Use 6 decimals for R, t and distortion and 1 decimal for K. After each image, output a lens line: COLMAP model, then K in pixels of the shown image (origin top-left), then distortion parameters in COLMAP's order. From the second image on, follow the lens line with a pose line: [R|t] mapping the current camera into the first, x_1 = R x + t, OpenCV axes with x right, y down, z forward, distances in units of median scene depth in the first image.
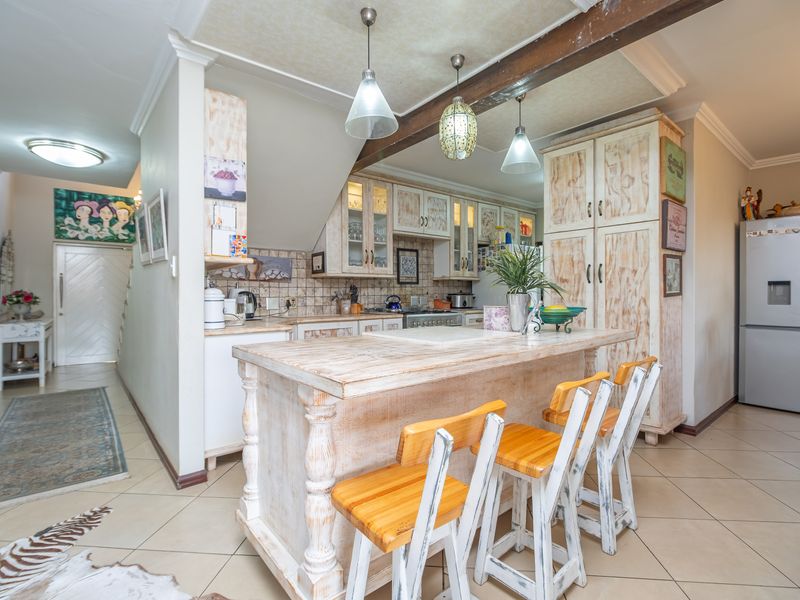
lens RADIAL K [[393.1, 0, 400.7], [0, 393.1, 294.4], [0, 0, 1]] dist [-0.003381, -0.000790]
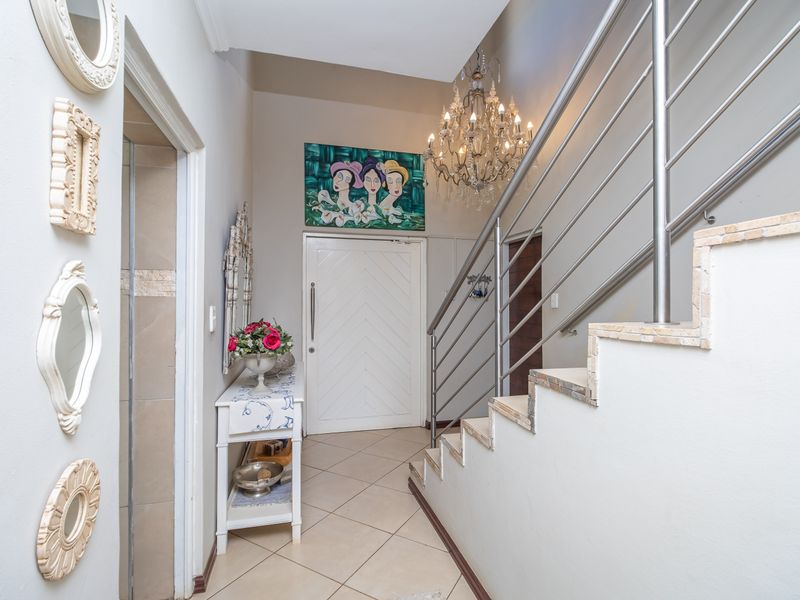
lens RADIAL K [[393.1, 0, 400.7], [0, 393.1, 294.4], [0, 0, 1]] dist [-0.003381, -0.000790]
pose [[0.907670, -0.005916, -0.419644, -0.473981], [-0.000742, 0.999876, -0.015700, -0.026082], [0.419685, 0.014562, 0.907553, 0.491570]]
